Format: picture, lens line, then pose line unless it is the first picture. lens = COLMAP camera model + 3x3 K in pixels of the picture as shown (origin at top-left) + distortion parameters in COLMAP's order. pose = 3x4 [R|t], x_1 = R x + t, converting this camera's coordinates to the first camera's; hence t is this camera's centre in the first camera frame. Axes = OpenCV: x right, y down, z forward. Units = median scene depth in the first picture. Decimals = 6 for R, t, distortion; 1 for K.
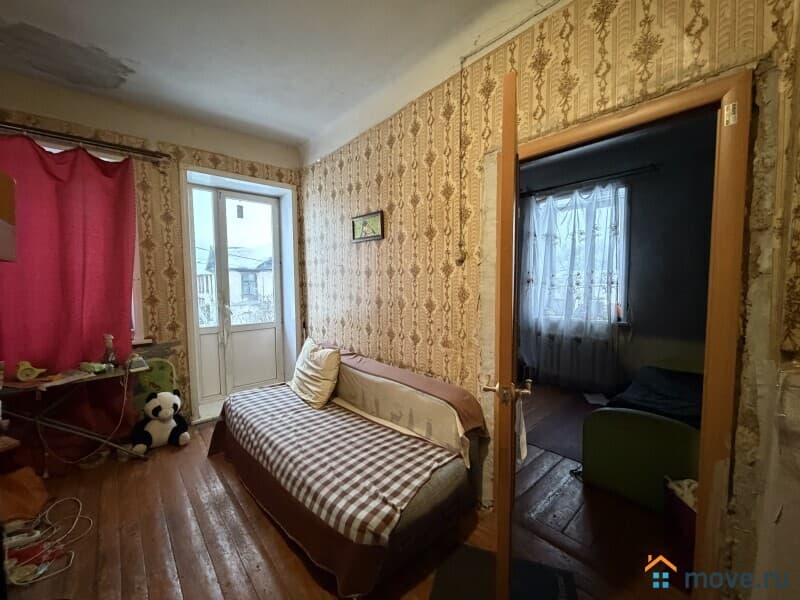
lens RADIAL K [[318.4, 0, 397.6], [0, 318.4, 300.3], [0, 0, 1]] dist [-0.000164, 0.000006]
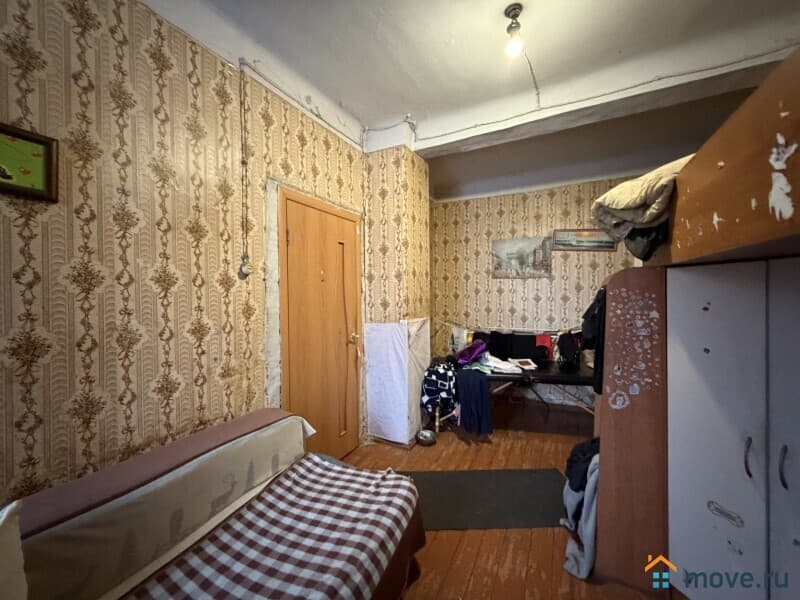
lens RADIAL K [[318.4, 0, 397.6], [0, 318.4, 300.3], [0, 0, 1]] dist [-0.000164, 0.000006]
pose [[-0.360720, -0.011909, 0.932598, -0.648145], [0.067368, 0.996974, 0.038789, -0.043637], [-0.930238, 0.076819, -0.358827, 0.739388]]
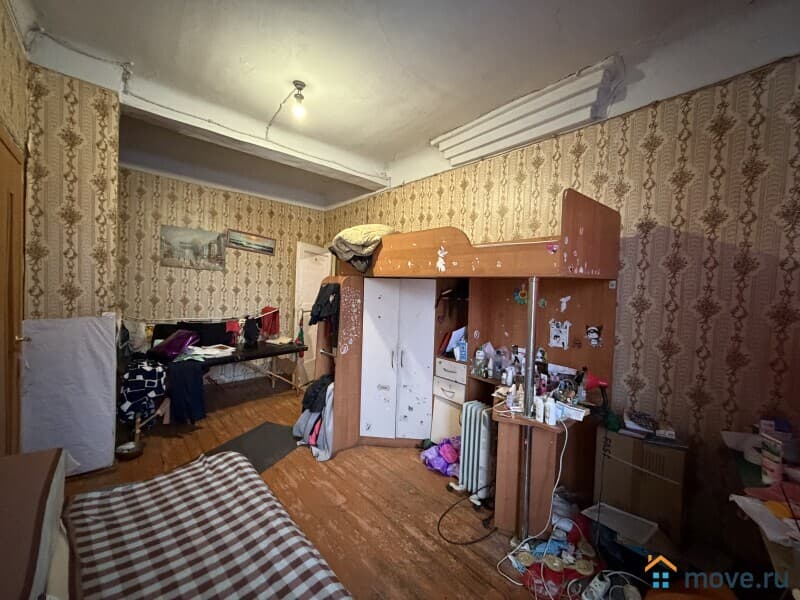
lens RADIAL K [[318.4, 0, 397.6], [0, 318.4, 300.3], [0, 0, 1]] dist [-0.000164, 0.000006]
pose [[-0.999391, -0.034875, -0.000960, -0.417135], [-0.034823, 0.995460, 0.088581, -0.070263], [-0.002134, 0.088561, -0.996068, 1.205553]]
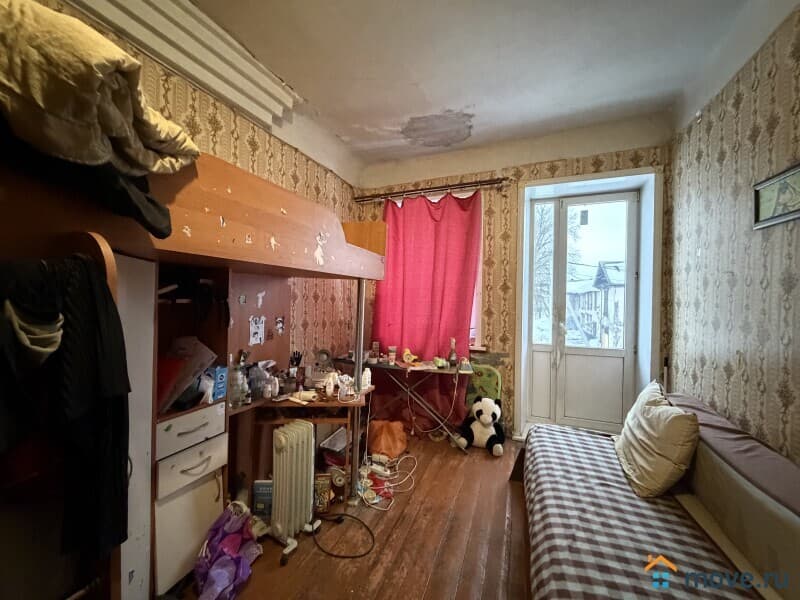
lens RADIAL K [[318.4, 0, 397.6], [0, 318.4, 300.3], [0, 0, 1]] dist [-0.000164, 0.000006]
pose [[0.447111, 0.023145, -0.894179, 0.090067], [-0.069773, 0.997522, -0.009068, -0.011820], [0.891753, 0.066443, 0.447618, 0.242298]]
